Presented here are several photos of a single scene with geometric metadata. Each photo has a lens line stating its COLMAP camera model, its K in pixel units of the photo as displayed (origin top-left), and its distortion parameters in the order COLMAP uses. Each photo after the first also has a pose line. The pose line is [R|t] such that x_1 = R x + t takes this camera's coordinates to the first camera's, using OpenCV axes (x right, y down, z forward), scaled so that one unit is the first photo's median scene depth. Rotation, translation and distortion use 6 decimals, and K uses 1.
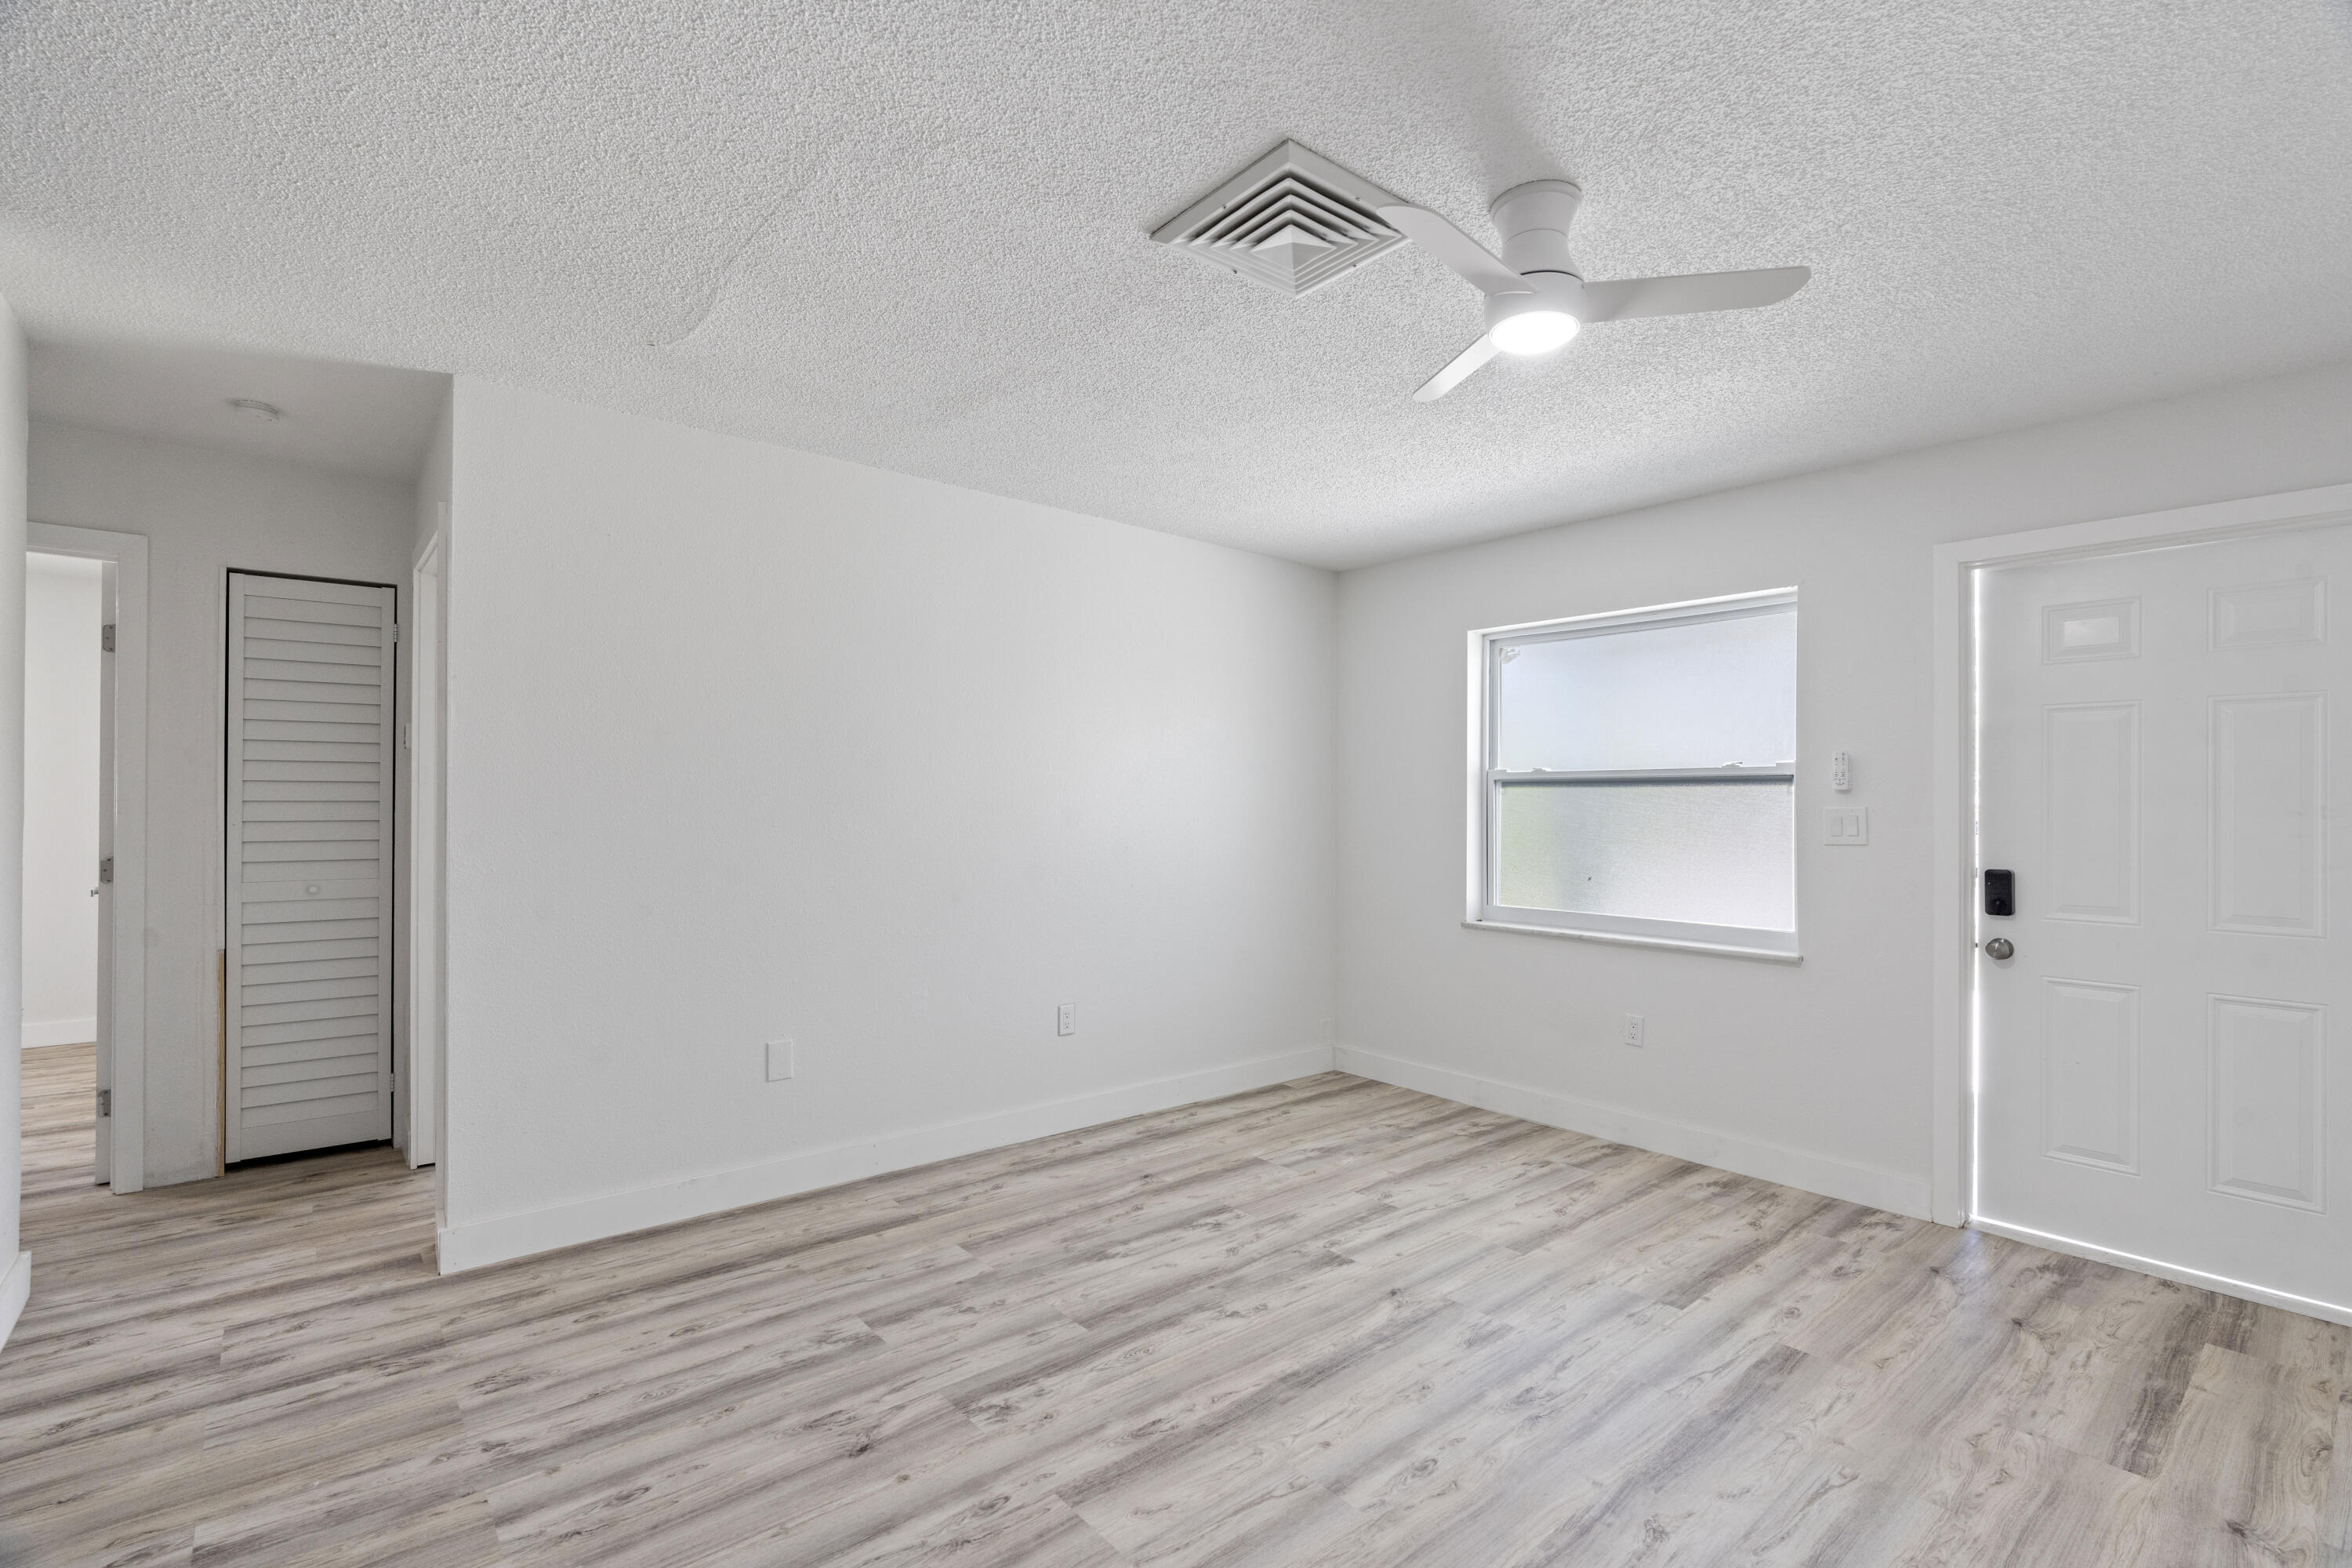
lens RADIAL K [[1074.8, 0, 1203.8], [0, 1074.8, 802.1], [0, 0, 1]] dist [-0.000787, 0.000524]
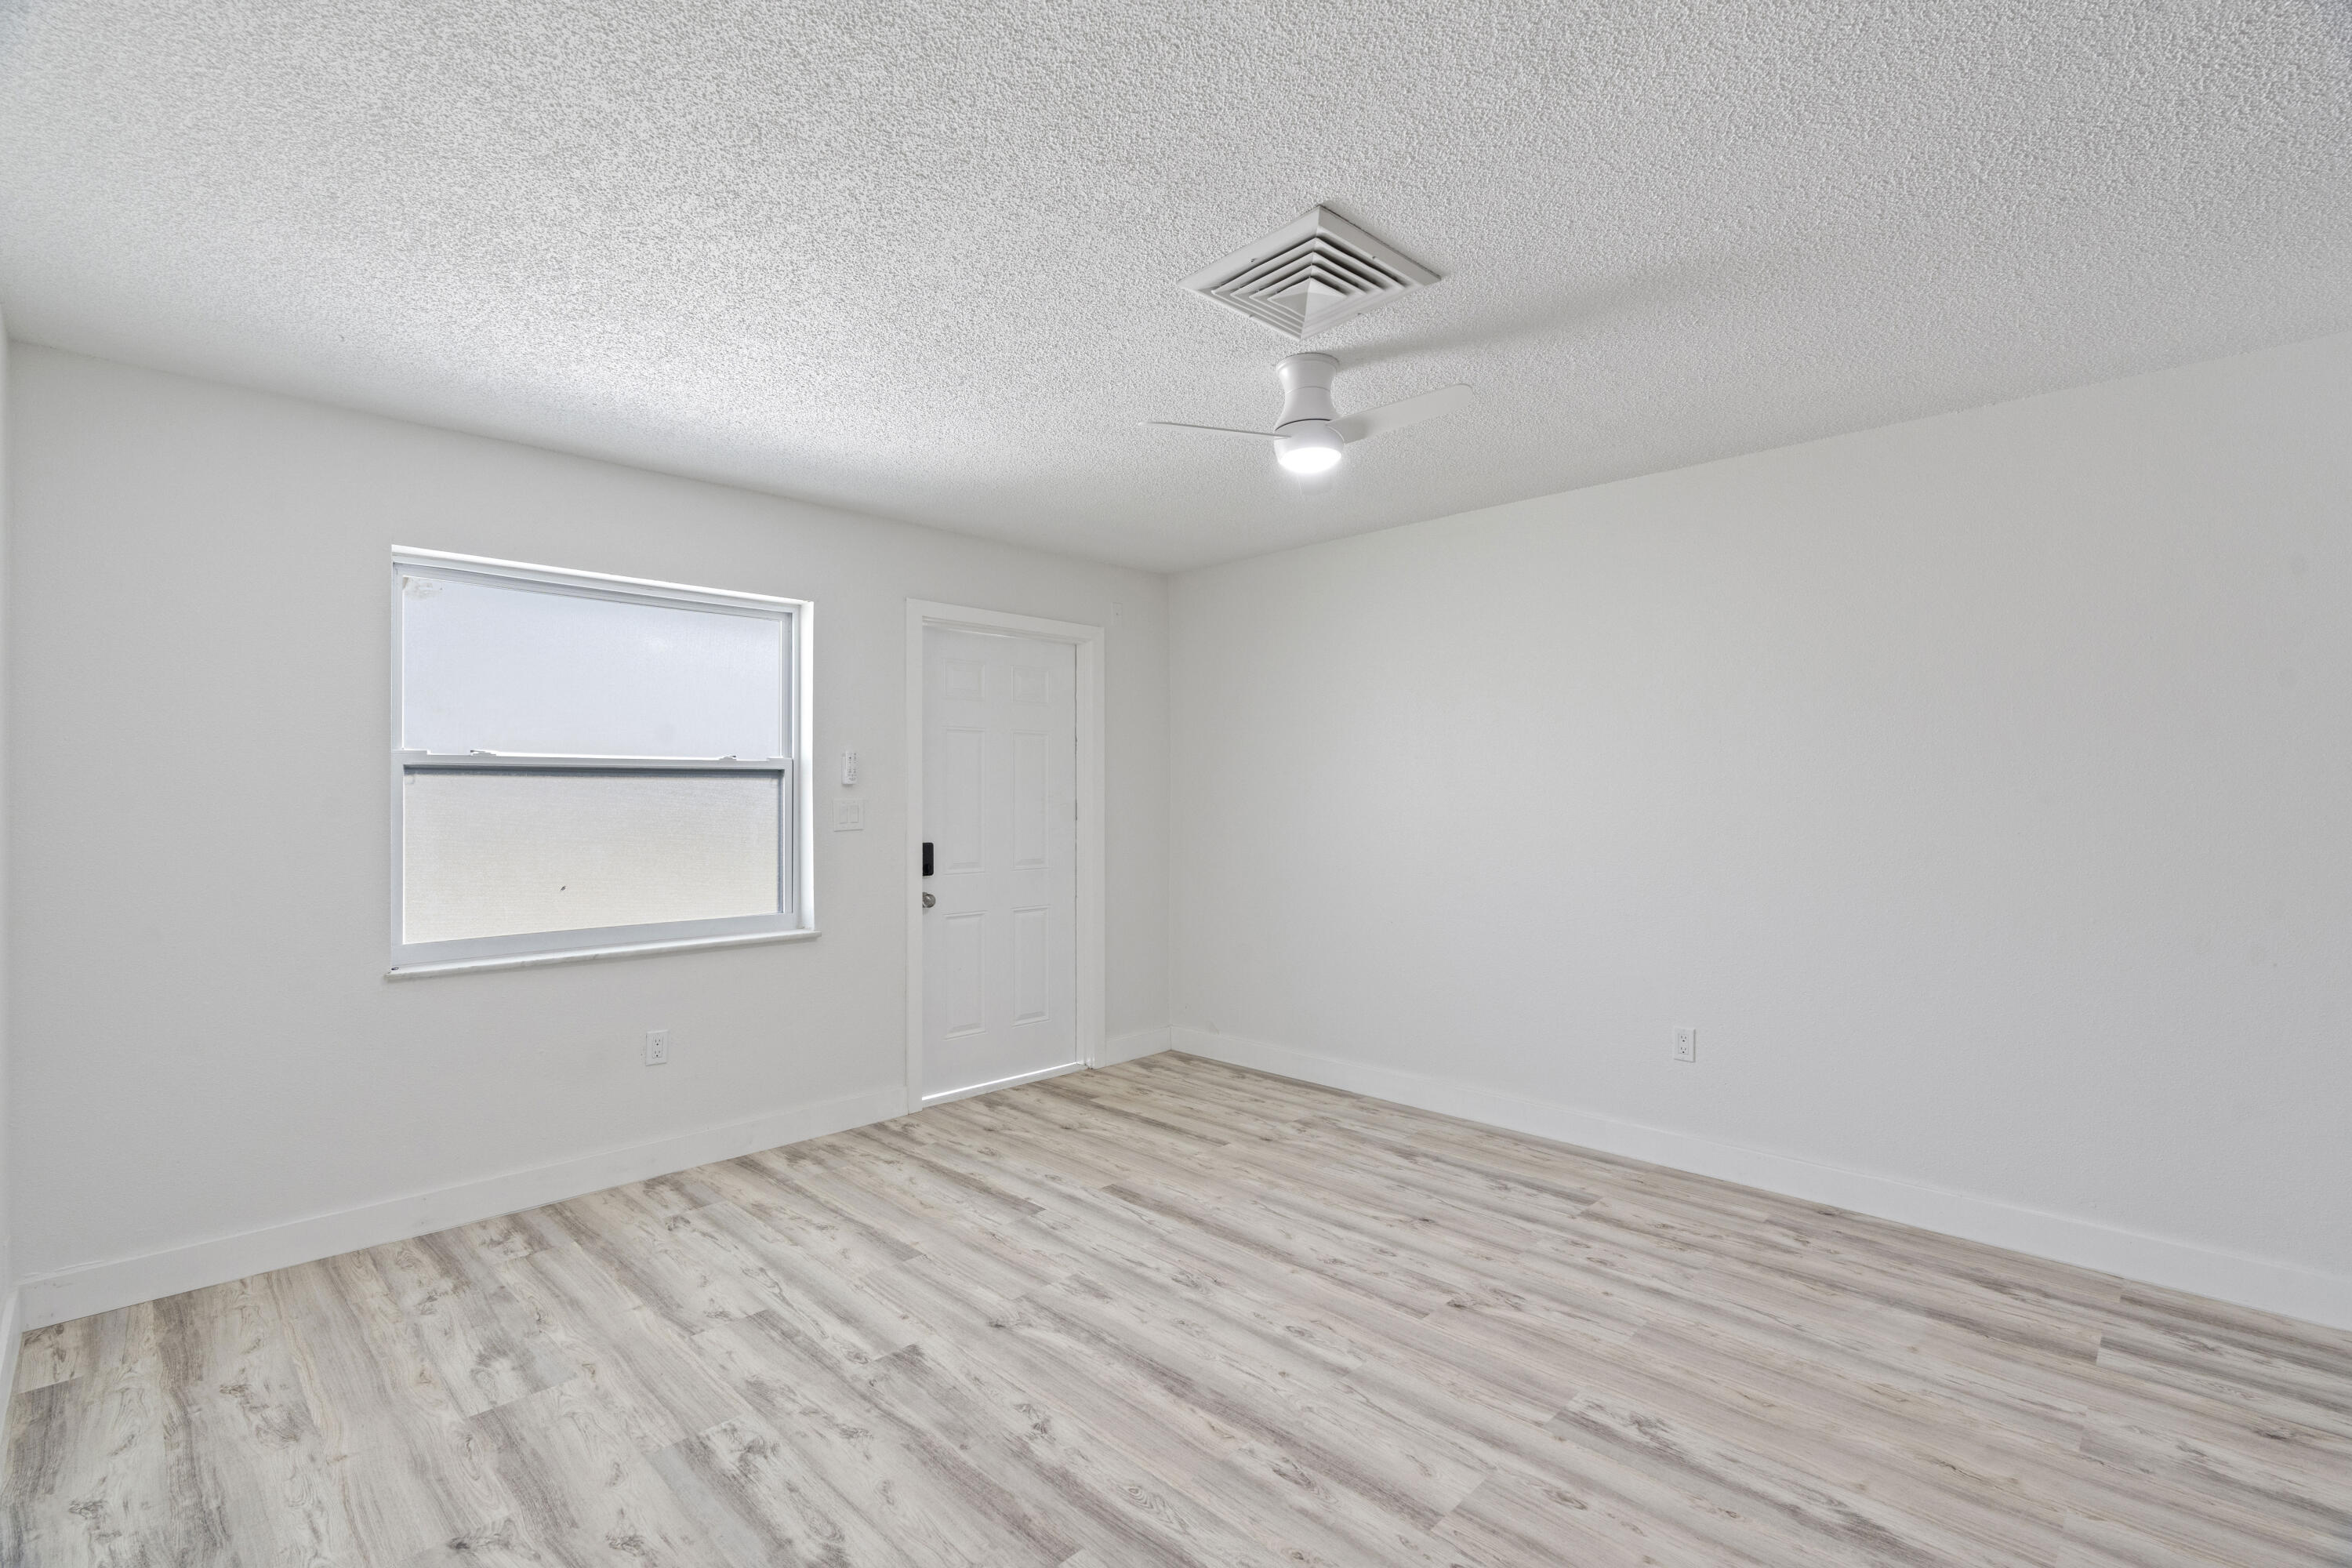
lens RADIAL K [[1034.4, 0, 1188.5], [0, 1034.4, 788.8], [0, 0, 1]] dist [-0.009922, 0.004882]
pose [[-0.074779, 0.000076, 0.997200, -0.609544], [-0.001104, 0.999999, -0.000159, -0.006936], [-0.997200, -0.001112, -0.074779, 0.758012]]
